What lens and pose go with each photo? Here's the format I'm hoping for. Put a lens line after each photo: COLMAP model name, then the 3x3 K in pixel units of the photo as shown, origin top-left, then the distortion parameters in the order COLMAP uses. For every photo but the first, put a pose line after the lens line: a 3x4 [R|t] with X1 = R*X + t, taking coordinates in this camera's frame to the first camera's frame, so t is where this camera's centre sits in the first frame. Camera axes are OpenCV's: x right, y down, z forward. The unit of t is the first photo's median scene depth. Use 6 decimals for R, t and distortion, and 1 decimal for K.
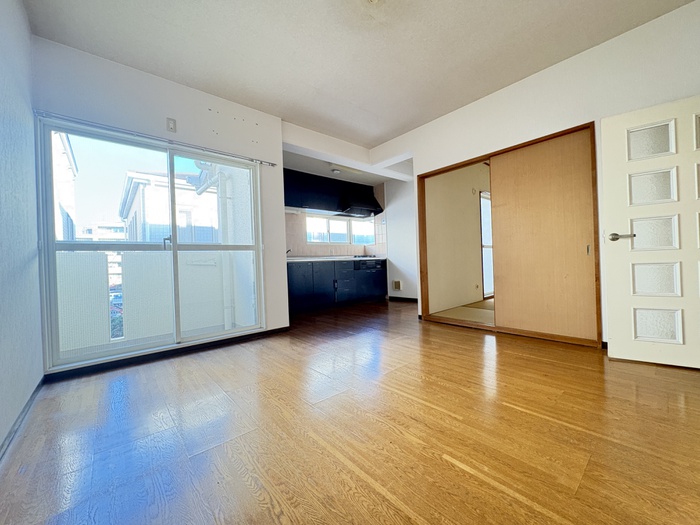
lens RADIAL K [[278.8, 0, 349.1], [0, 278.8, 261.8], [0, 0, 1]] dist [-0.000536, -0.000155]
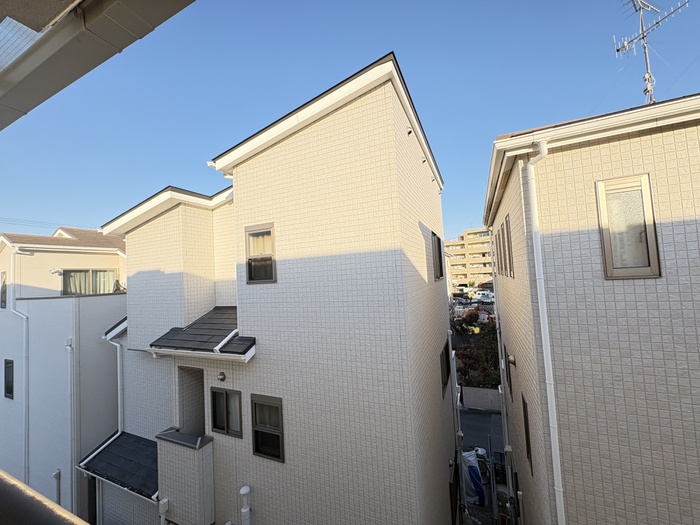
lens RADIAL K [[278.8, 0, 349.1], [0, 278.8, 261.8], [0, 0, 1]] dist [-0.000536, -0.000155]
pose [[0.415408, -0.032211, -0.909065, -0.412463], [0.041180, 0.999014, -0.016580, -0.094693], [0.908703, -0.030548, 0.416325, 0.490993]]
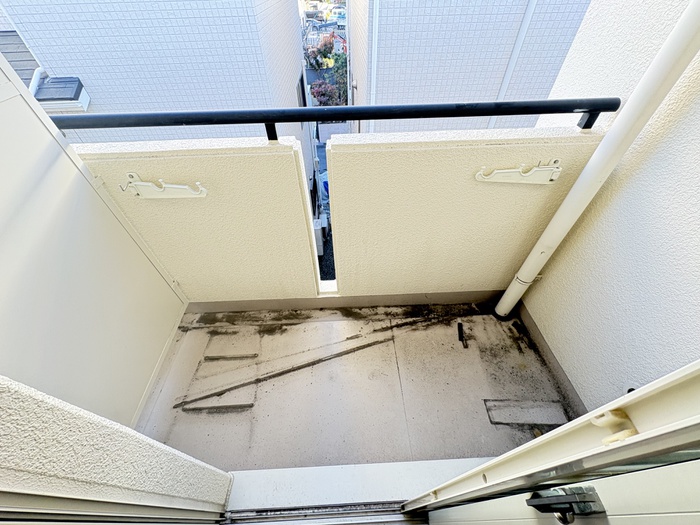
lens RADIAL K [[278.8, 0, 349.1], [0, 278.8, 261.8], [0, 0, 1]] dist [-0.000536, -0.000155]
pose [[0.780826, 0.468819, -0.412939, -0.293321], [-0.011654, 0.671785, 0.740655, -0.102478], [0.624640, -0.573510, 0.530011, 0.379392]]
